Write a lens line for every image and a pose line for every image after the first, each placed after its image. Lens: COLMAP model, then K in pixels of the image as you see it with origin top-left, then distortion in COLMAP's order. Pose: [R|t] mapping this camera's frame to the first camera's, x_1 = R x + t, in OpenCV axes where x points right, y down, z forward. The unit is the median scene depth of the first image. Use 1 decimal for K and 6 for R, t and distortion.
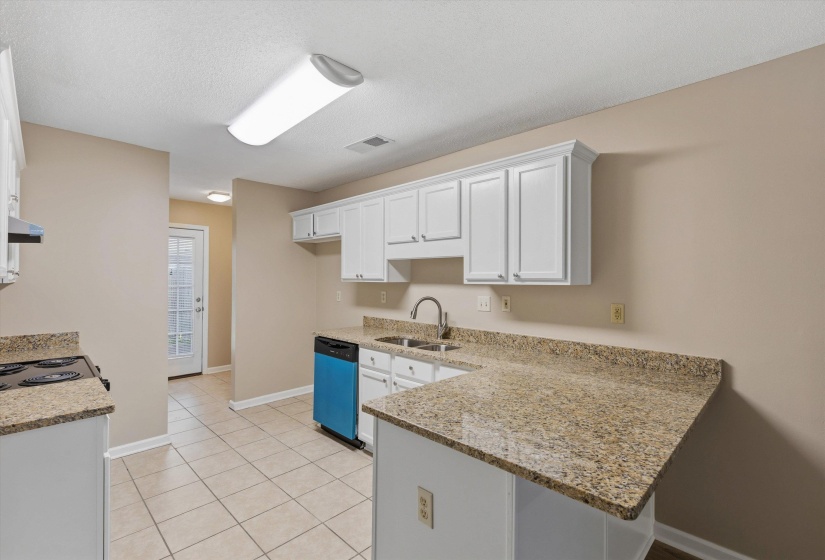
lens RADIAL K [[375.2, 0, 409.9], [0, 375.2, 277.3], [0, 0, 1]] dist [0.000195, 0.001042]
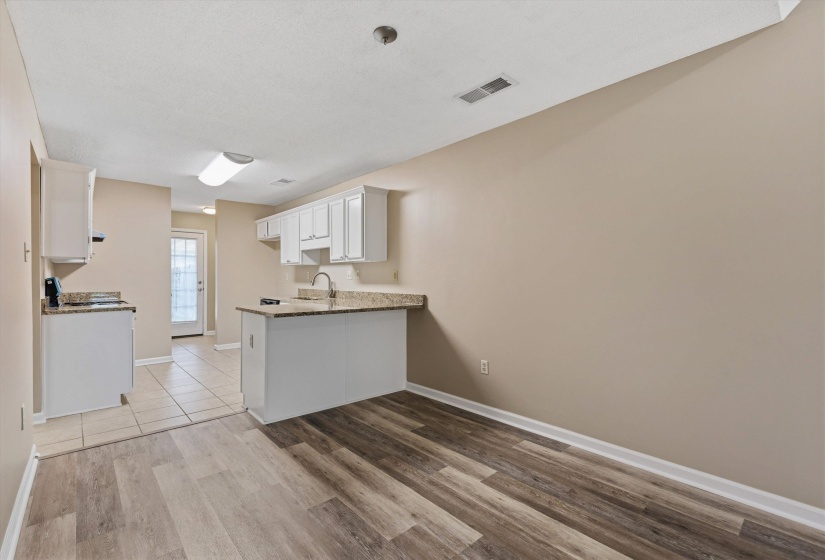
lens RADIAL K [[375.2, 0, 411.4], [0, 375.2, 278.9], [0, 0, 1]] dist [0.000195, 0.001042]
pose [[0.998429, -0.007041, -0.055579, 0.559432], [0.007490, 0.999941, 0.007883, 0.073944], [0.055520, -0.008287, 0.998423, -0.659357]]
